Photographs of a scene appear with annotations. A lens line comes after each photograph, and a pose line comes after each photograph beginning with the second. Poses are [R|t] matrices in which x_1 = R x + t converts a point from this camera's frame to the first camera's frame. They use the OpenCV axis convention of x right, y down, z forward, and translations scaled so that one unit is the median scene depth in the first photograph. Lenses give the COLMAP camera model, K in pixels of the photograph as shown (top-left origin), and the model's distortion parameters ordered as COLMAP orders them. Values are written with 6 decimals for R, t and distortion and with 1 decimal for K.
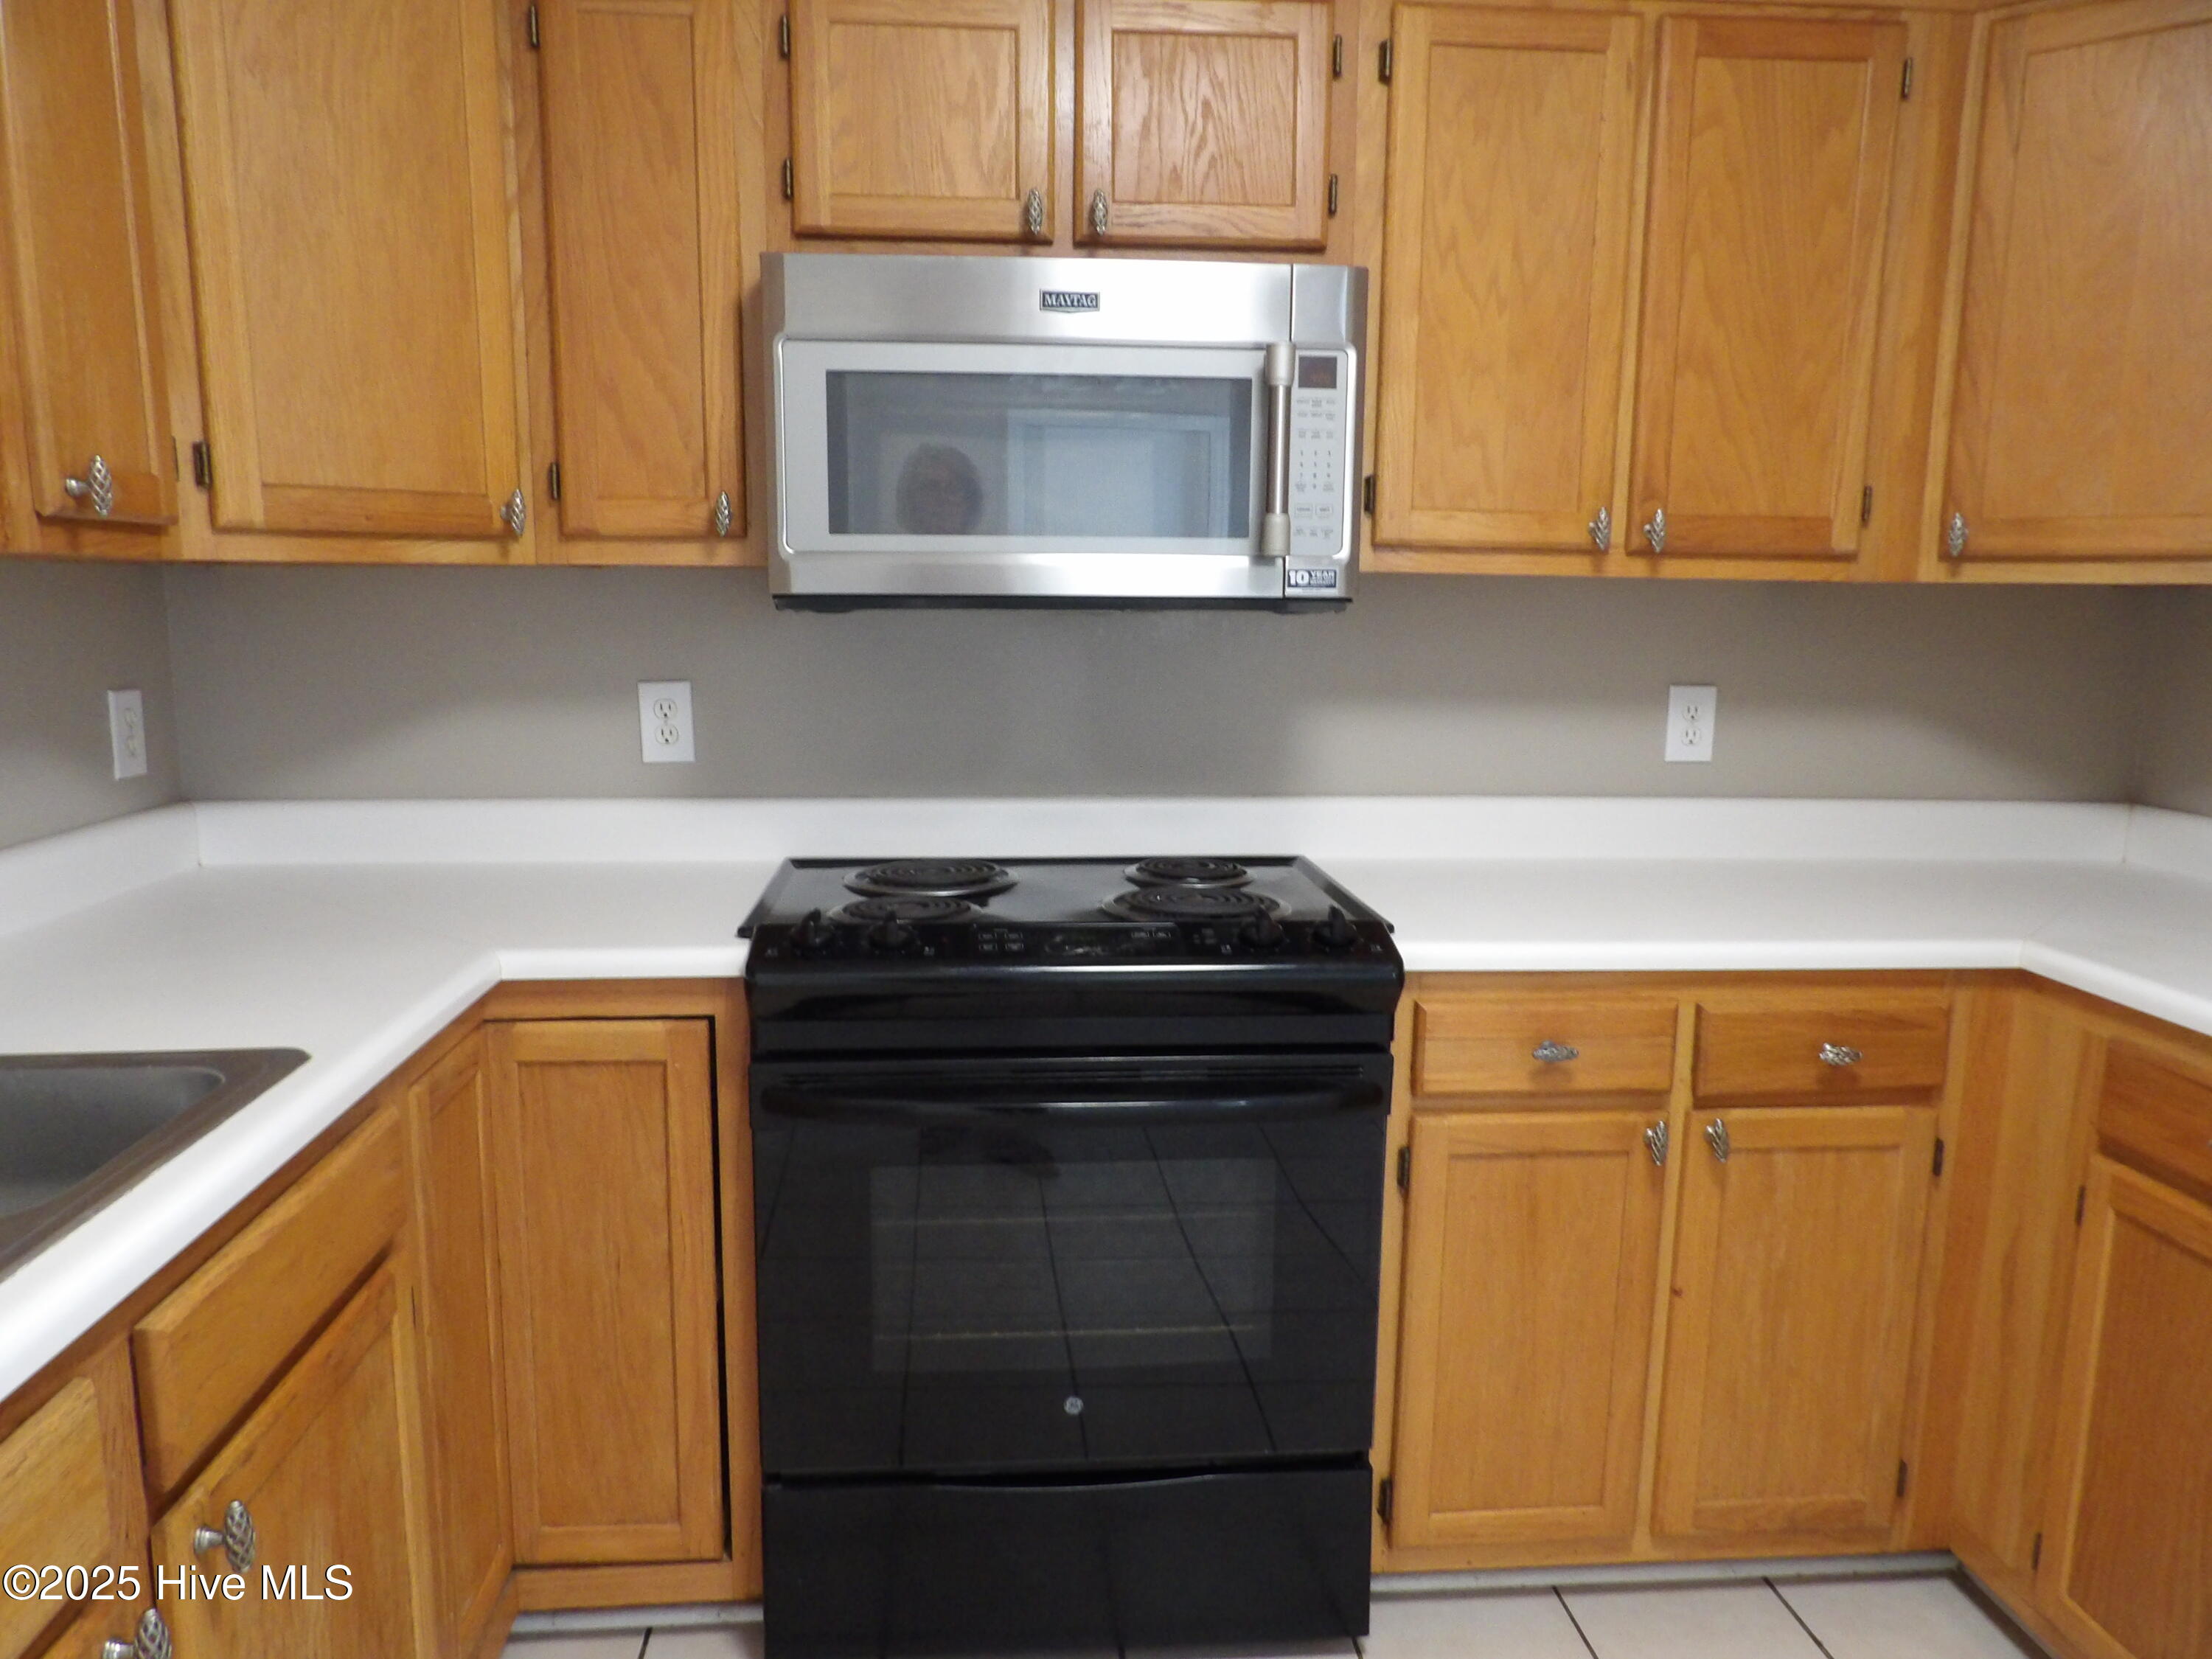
lens RADIAL K [[1580.4, 0, 1097.0], [0, 1580.4, 850.3], [0, 0, 1]] dist [-0.036089, 0.042213]
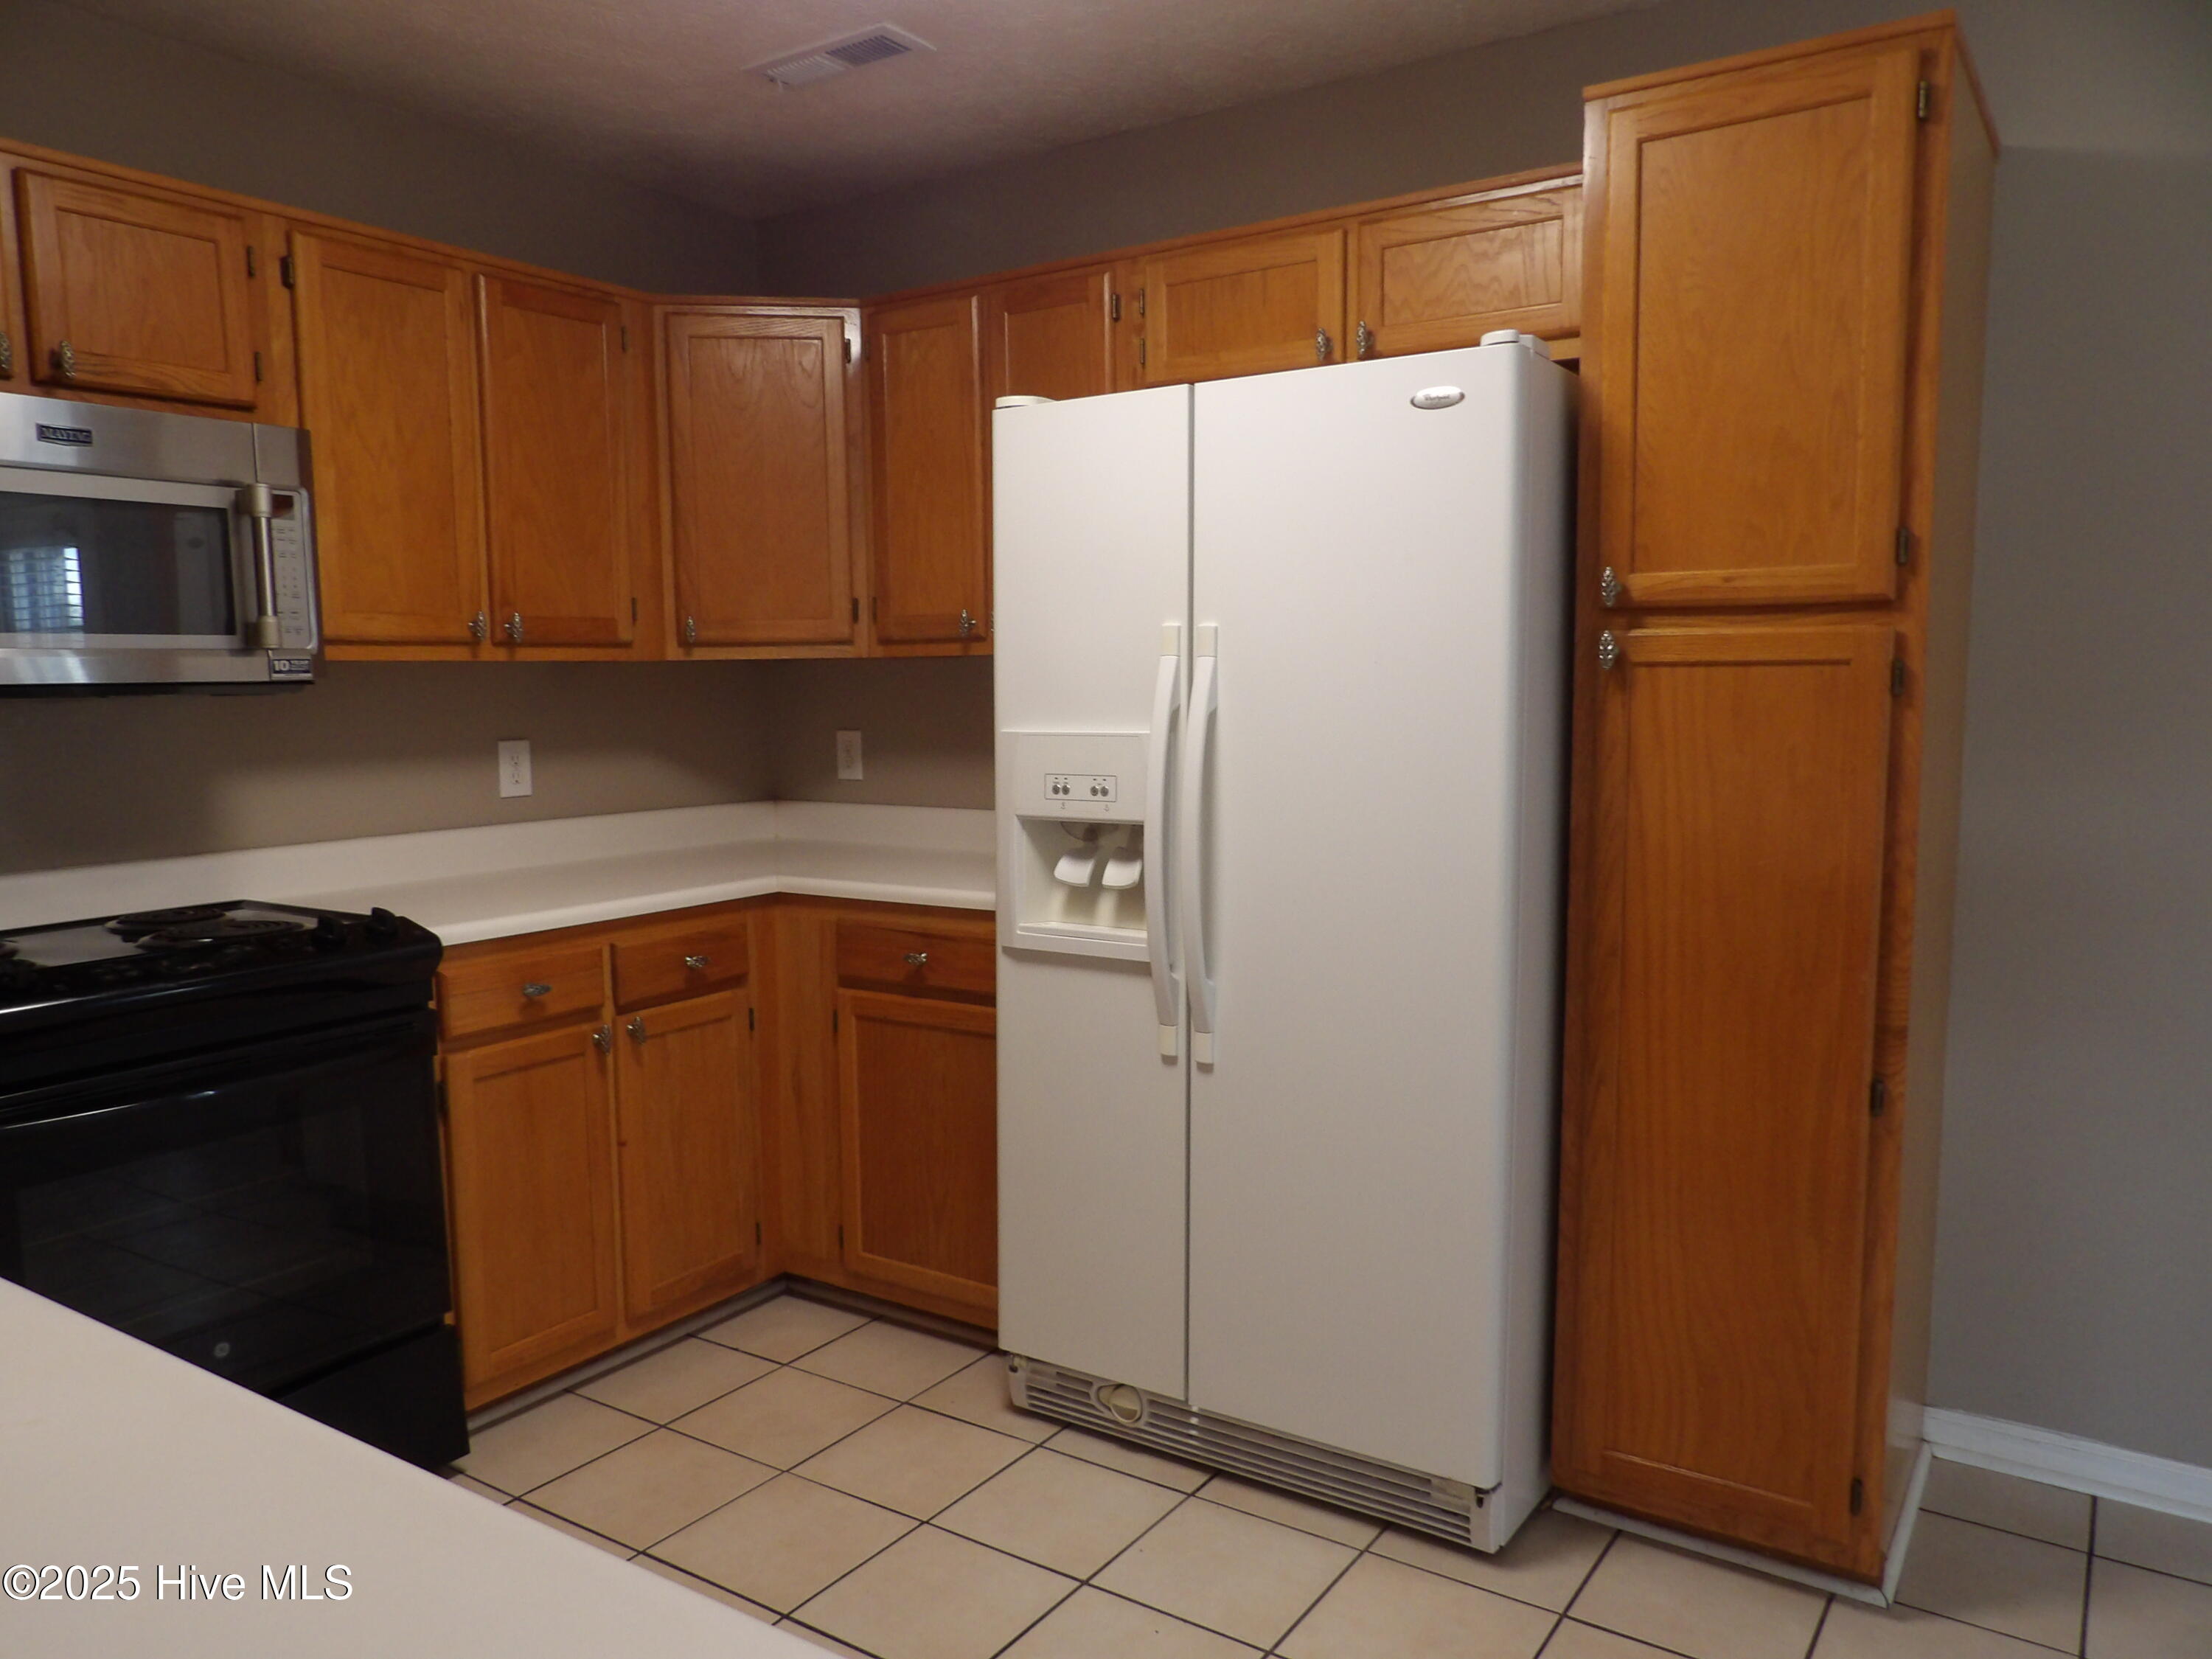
lens RADIAL K [[1580.4, 0, 1089.2], [0, 1580.4, 844.3], [0, 0, 1]] dist [-0.036089, 0.042213]
pose [[0.625561, -0.104188, 0.773187, -0.463086], [0.148620, 0.988809, 0.013000, 0.051070], [-0.765889, 0.106779, 0.634045, -0.290676]]
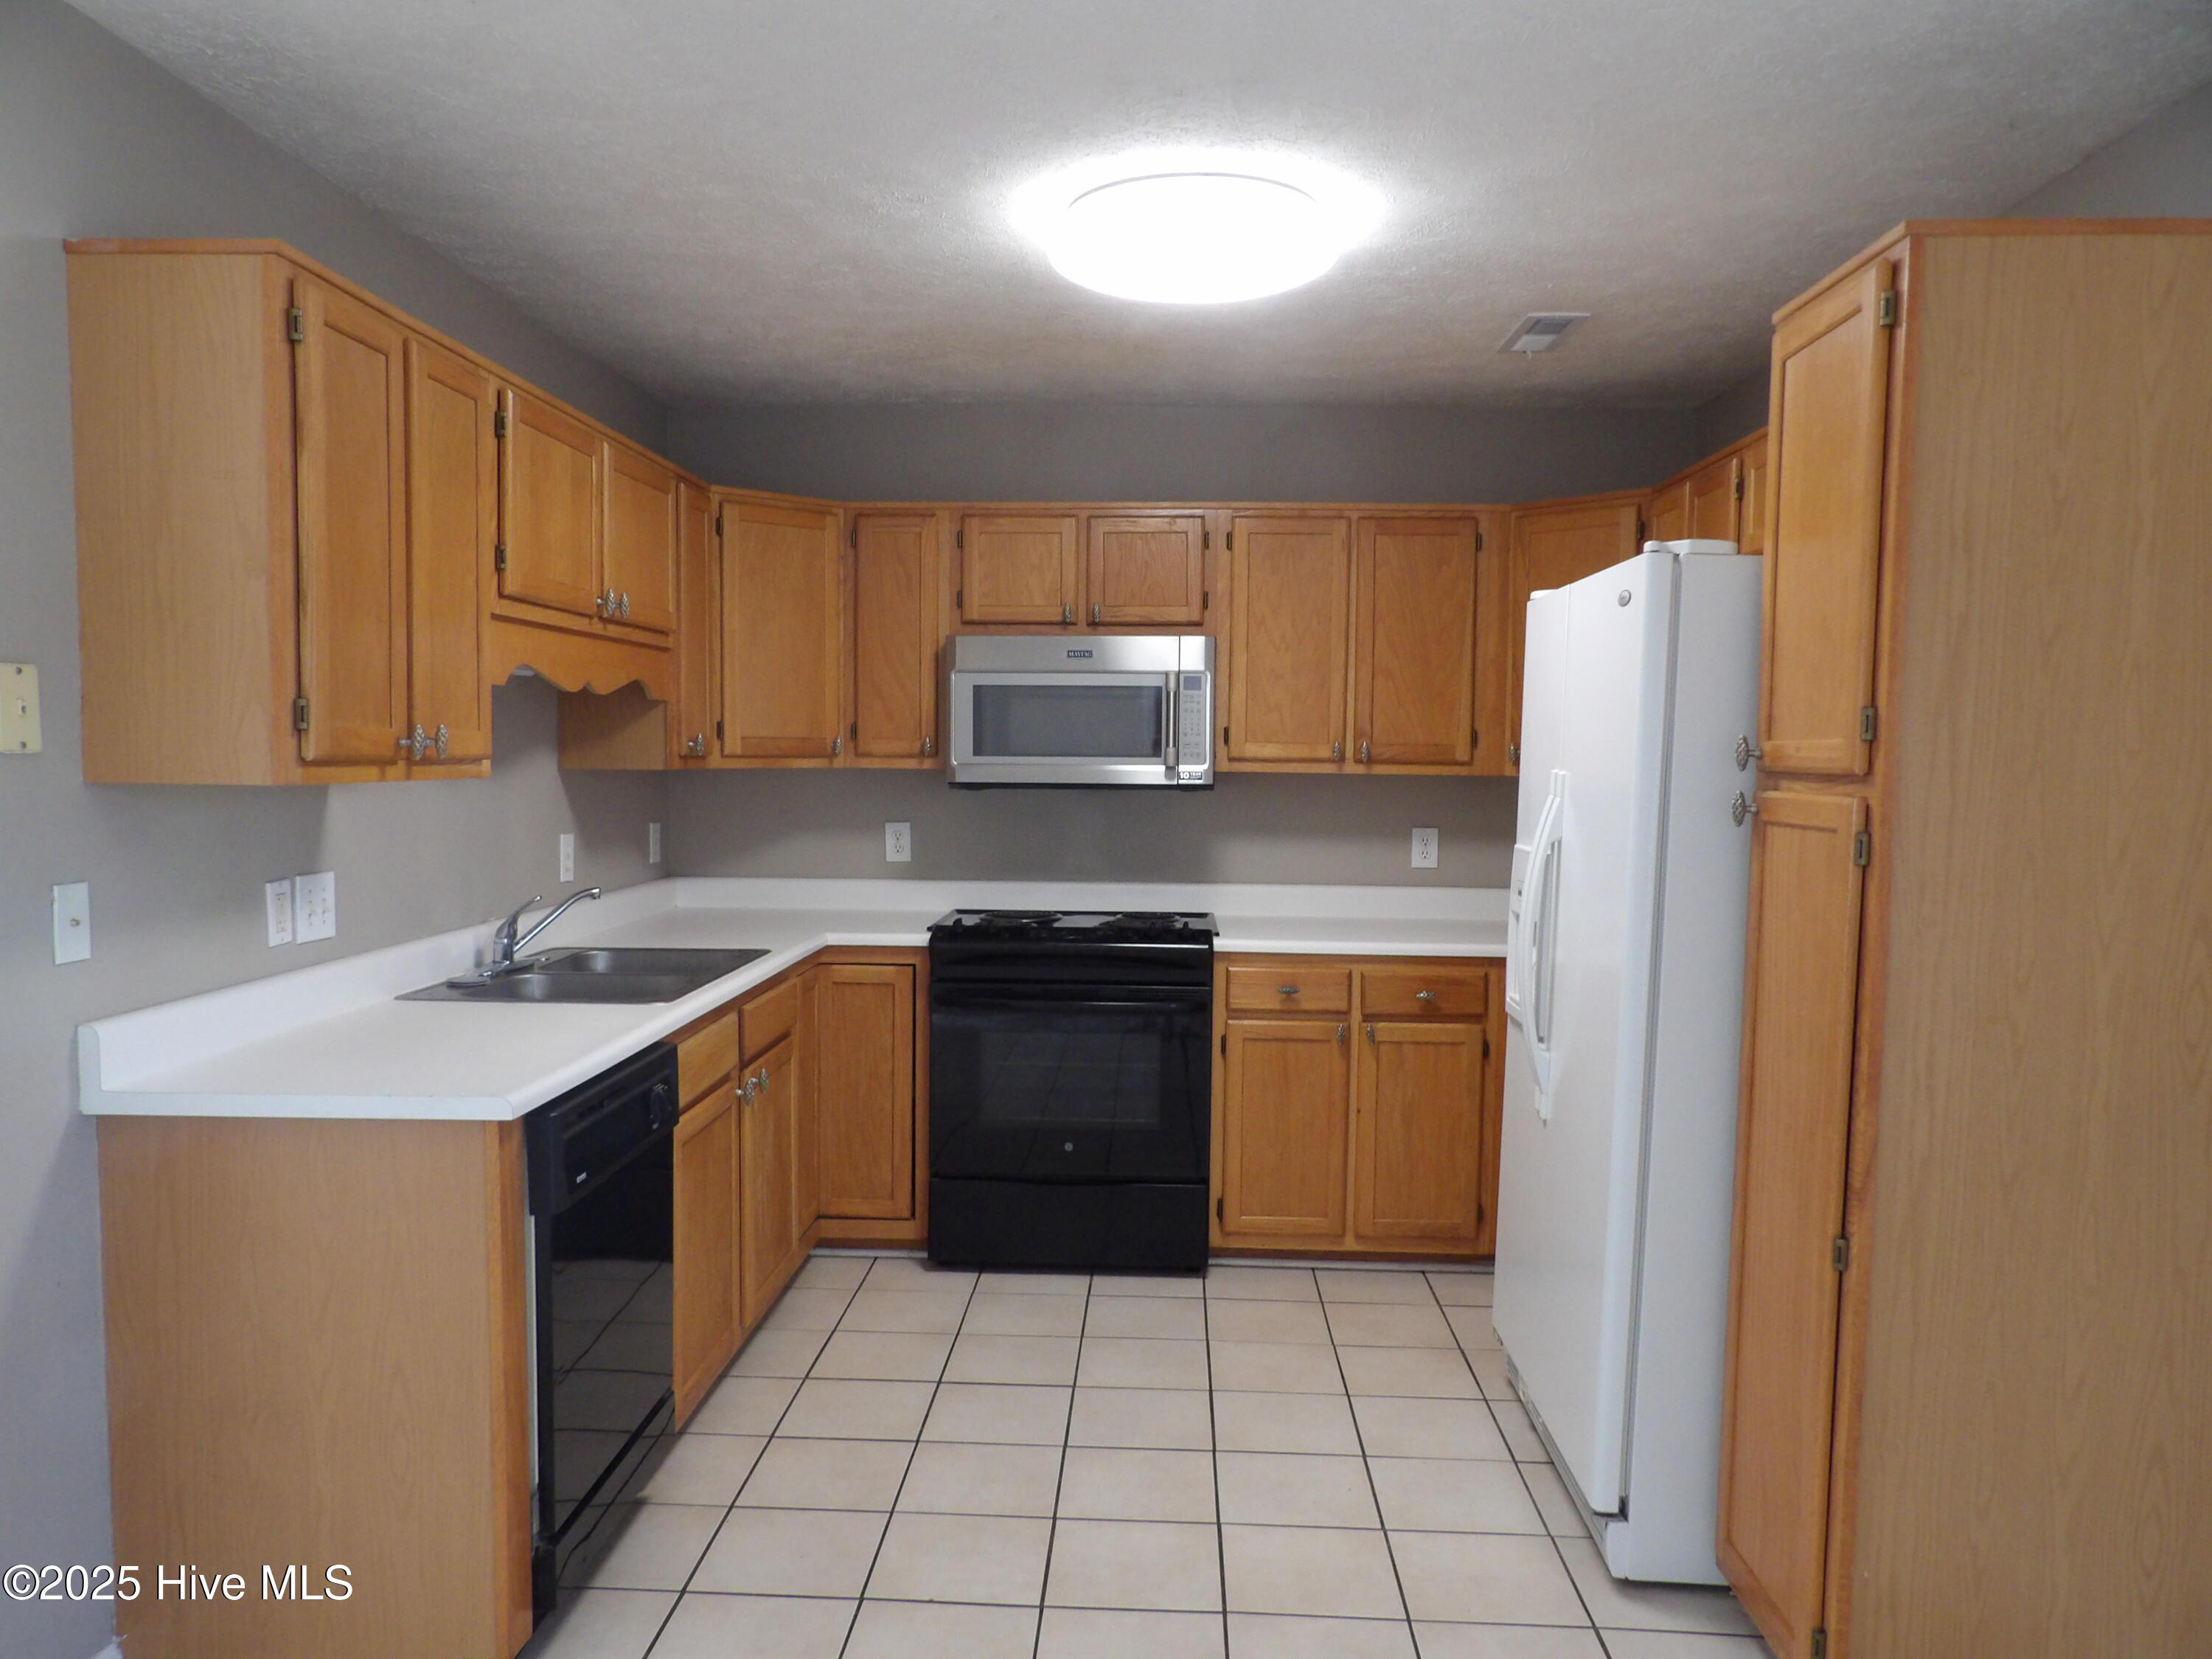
lens RADIAL K [[1580.4, 0, 1110.0], [0, 1580.4, 836.5], [0, 0, 1]] dist [-0.036089, 0.042213]
pose [[0.992275, 0.006780, -0.123872, 0.297830], [-0.020242, 0.993973, -0.107740, 0.149753], [0.122395, 0.109415, 0.986432, -1.161633]]
